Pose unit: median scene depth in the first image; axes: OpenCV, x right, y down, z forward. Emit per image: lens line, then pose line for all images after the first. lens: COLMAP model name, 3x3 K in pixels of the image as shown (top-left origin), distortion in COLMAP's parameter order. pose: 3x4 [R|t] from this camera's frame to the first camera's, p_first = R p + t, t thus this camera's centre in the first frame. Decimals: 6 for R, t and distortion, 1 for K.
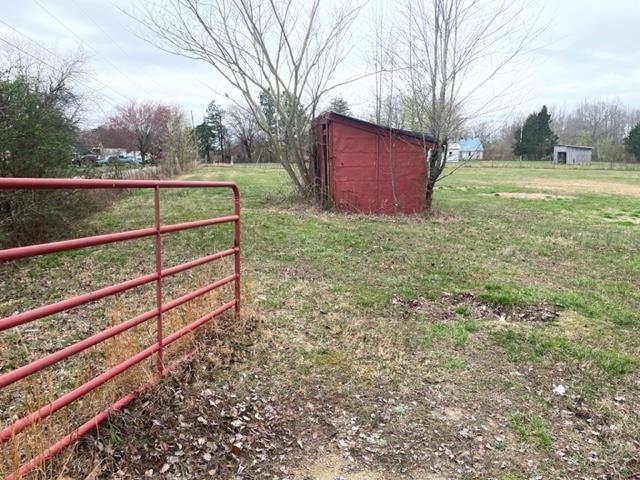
lens RADIAL K [[487.0, 0, 322.1], [0, 487.0, 236.9], [0, 0, 1]] dist [0.083598, -0.113214]
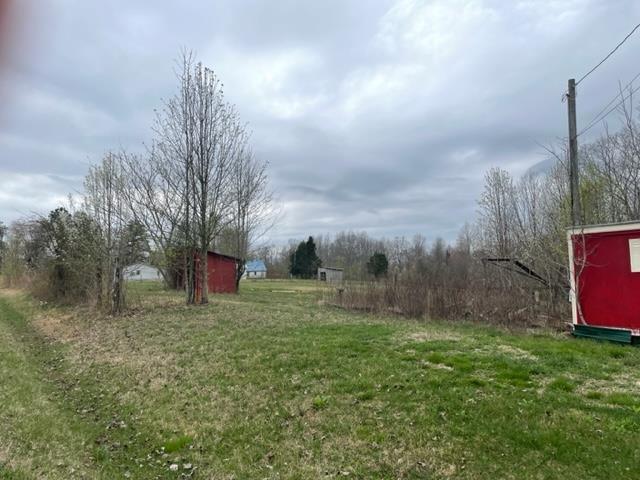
lens RADIAL K [[487.0, 0, 316.4], [0, 487.0, 240.7], [0, 0, 1]] dist [0.083598, -0.113214]
pose [[0.916248, 0.036472, 0.398949, -0.413780], [0.057819, 0.973382, -0.221778, 0.281545], [-0.396418, 0.226270, 0.889750, -1.387773]]
